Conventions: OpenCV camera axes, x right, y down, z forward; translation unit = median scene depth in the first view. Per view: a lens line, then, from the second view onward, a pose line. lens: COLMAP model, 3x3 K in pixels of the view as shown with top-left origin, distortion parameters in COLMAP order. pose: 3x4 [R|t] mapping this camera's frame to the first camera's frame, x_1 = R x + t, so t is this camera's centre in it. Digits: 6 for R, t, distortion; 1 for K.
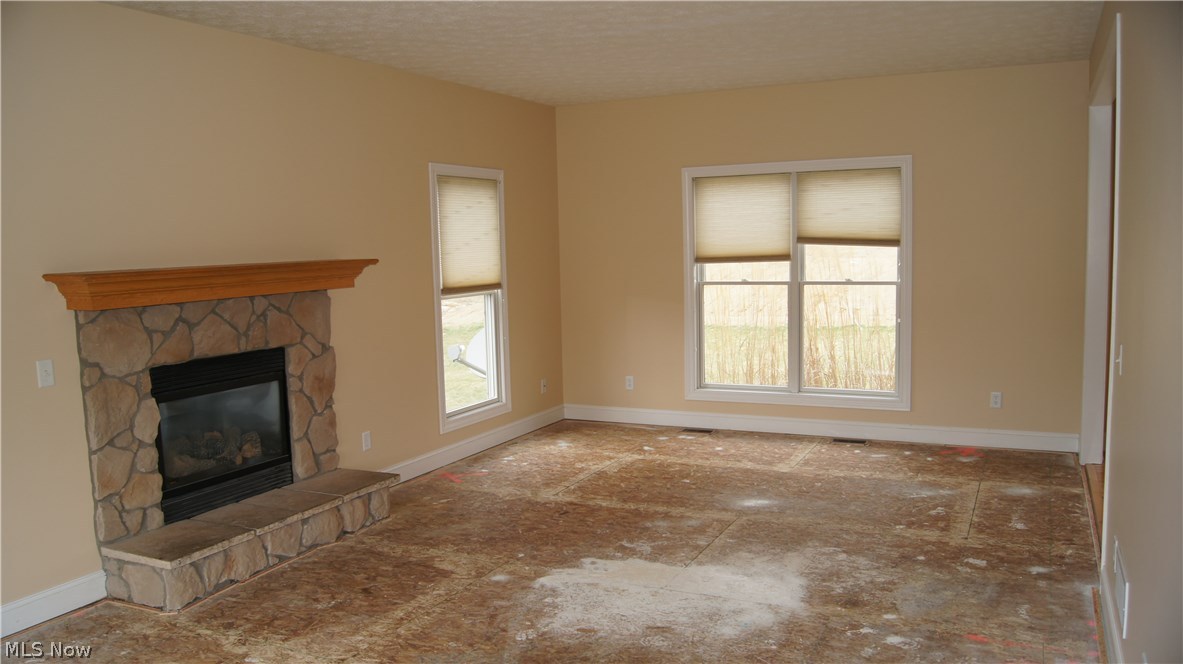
lens RADIAL K [[935.3, 0, 580.5], [0, 935.3, 336.2], [0, 0, 1]] dist [-0.077896, 0.006003]
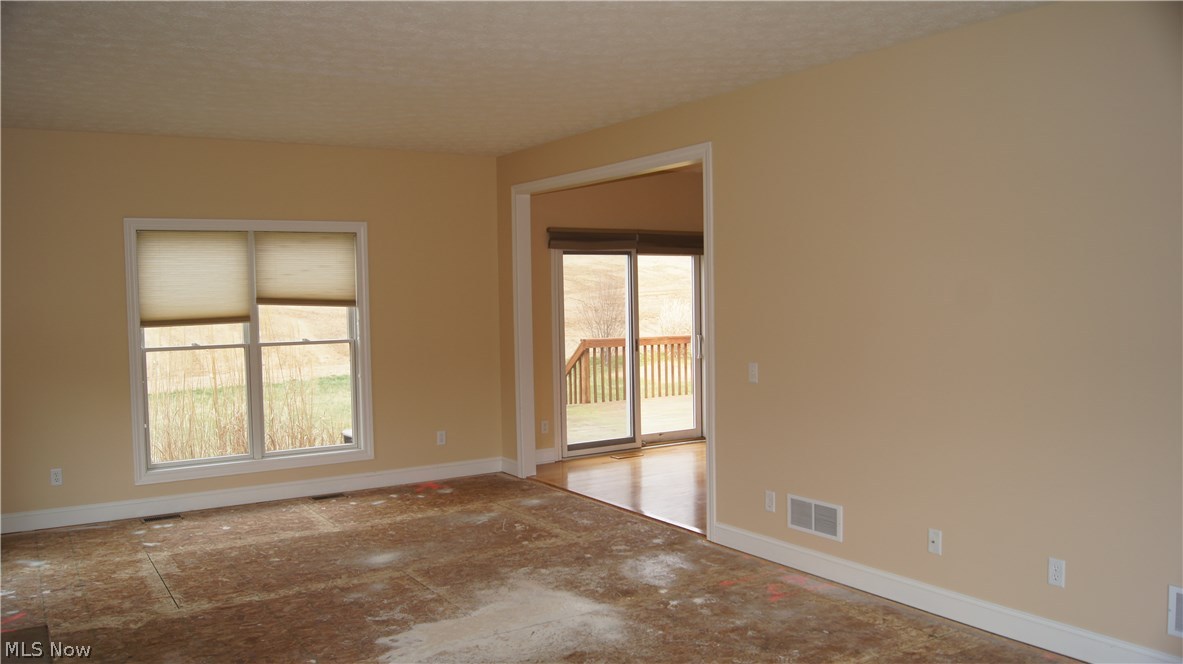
lens RADIAL K [[935.3, 0, 583.1], [0, 935.3, 334.3], [0, 0, 1]] dist [-0.077896, 0.006003]
pose [[0.512541, -0.022140, 0.858377, -0.544838], [0.090702, 0.995471, -0.028482, -0.012793], [-0.853859, 0.092455, 0.512227, 0.278161]]
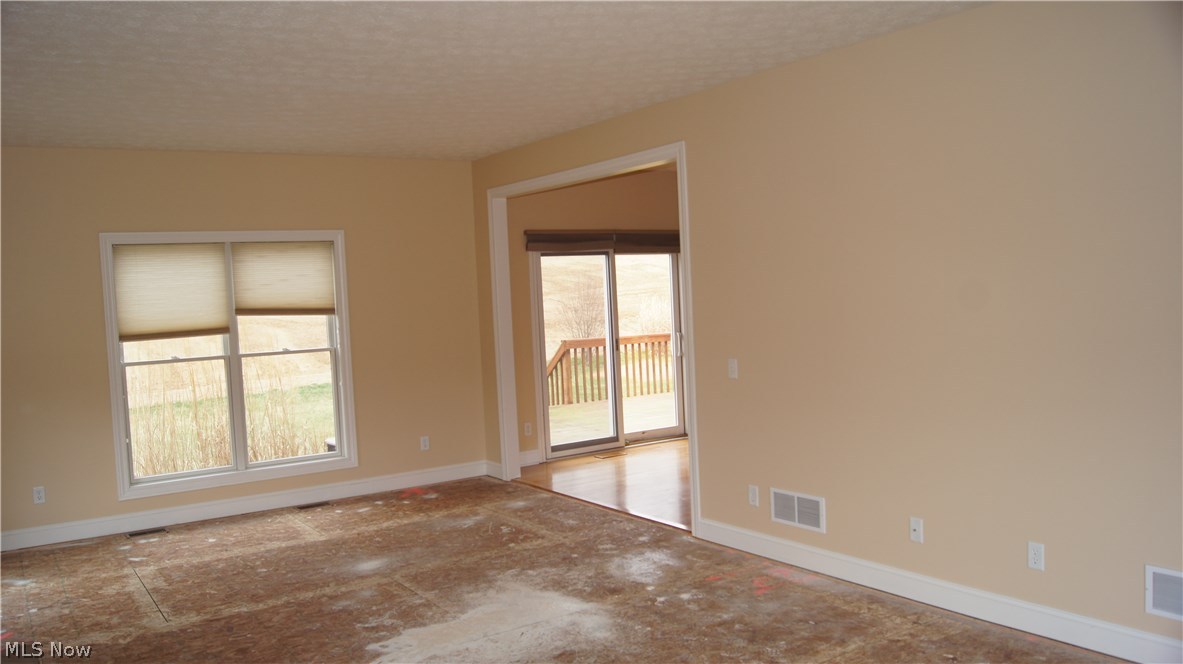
lens RADIAL K [[935.3, 0, 582.6], [0, 935.3, 335.0], [0, 0, 1]] dist [-0.077896, 0.006003]
pose [[0.493982, -0.037520, 0.868662, -0.549662], [0.121353, 0.992265, -0.026151, -0.013210], [-0.860962, 0.118333, 0.494714, 0.274607]]
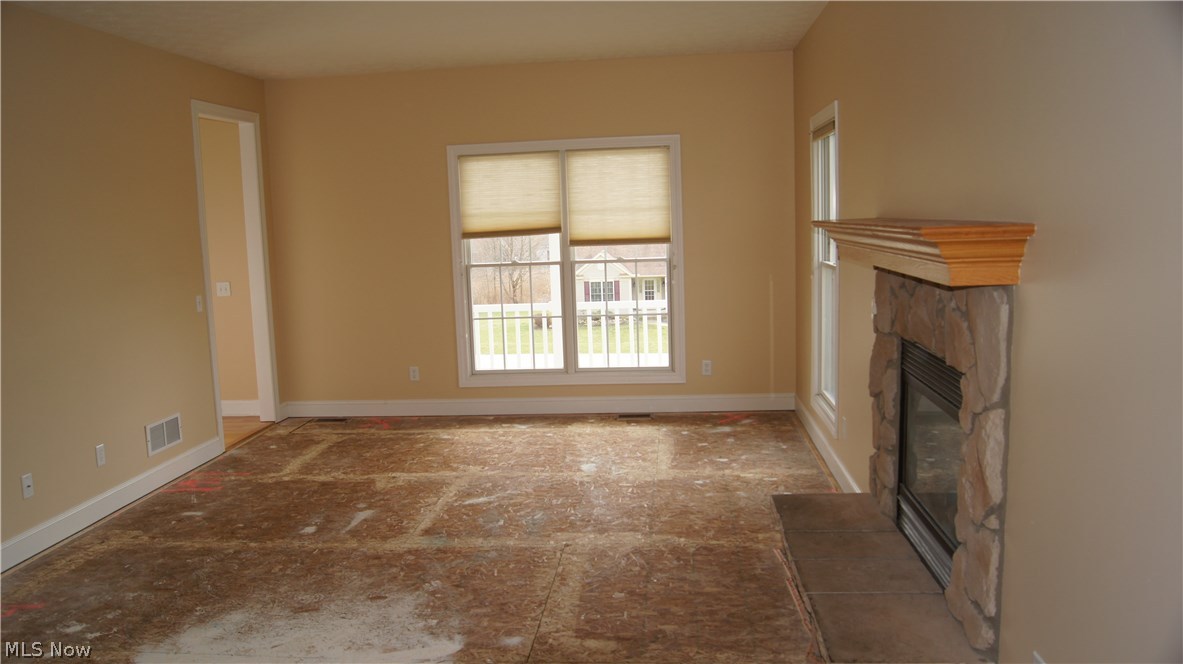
lens RADIAL K [[935.3, 0, 581.1], [0, 935.3, 328.2], [0, 0, 1]] dist [-0.077896, 0.006003]
pose [[-0.933248, 0.104698, -0.343636, 0.079275], [0.026231, 0.973894, 0.225483, -0.136922], [0.358272, 0.201418, -0.911631, 1.319140]]
